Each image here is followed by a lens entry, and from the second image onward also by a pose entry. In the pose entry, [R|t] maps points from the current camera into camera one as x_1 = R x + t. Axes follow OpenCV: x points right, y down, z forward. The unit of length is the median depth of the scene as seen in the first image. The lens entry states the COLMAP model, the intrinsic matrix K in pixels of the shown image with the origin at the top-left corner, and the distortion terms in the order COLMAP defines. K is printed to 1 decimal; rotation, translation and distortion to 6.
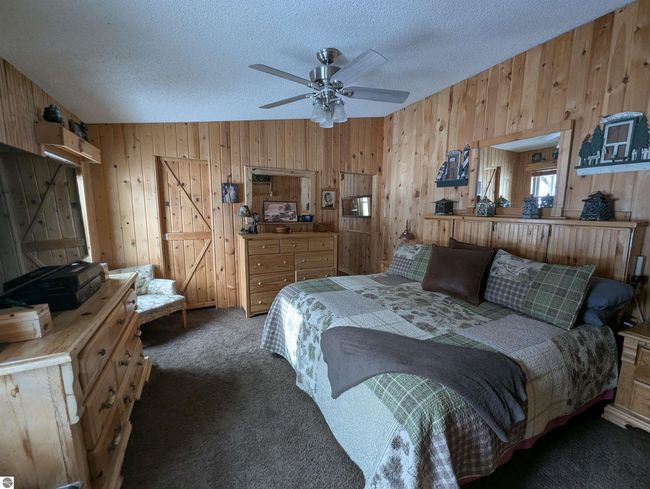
lens RADIAL K [[269.6, 0, 325.3], [0, 269.6, 243.8], [0, 0, 1]] dist [0.000986, -0.000722]
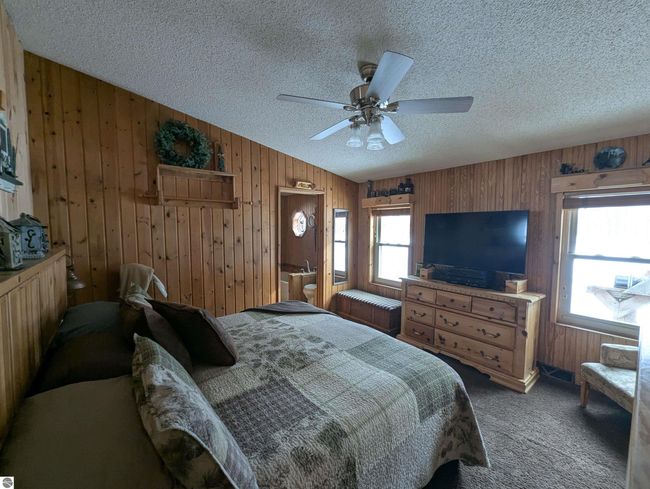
lens RADIAL K [[269.6, 0, 325.1], [0, 269.6, 245.0], [0, 0, 1]] dist [0.000986, -0.000722]
pose [[-0.975487, -0.001926, -0.220047, 0.344104], [-0.046327, 0.979349, 0.196798, -0.294425], [0.215124, 0.202168, -0.955432, 1.872793]]
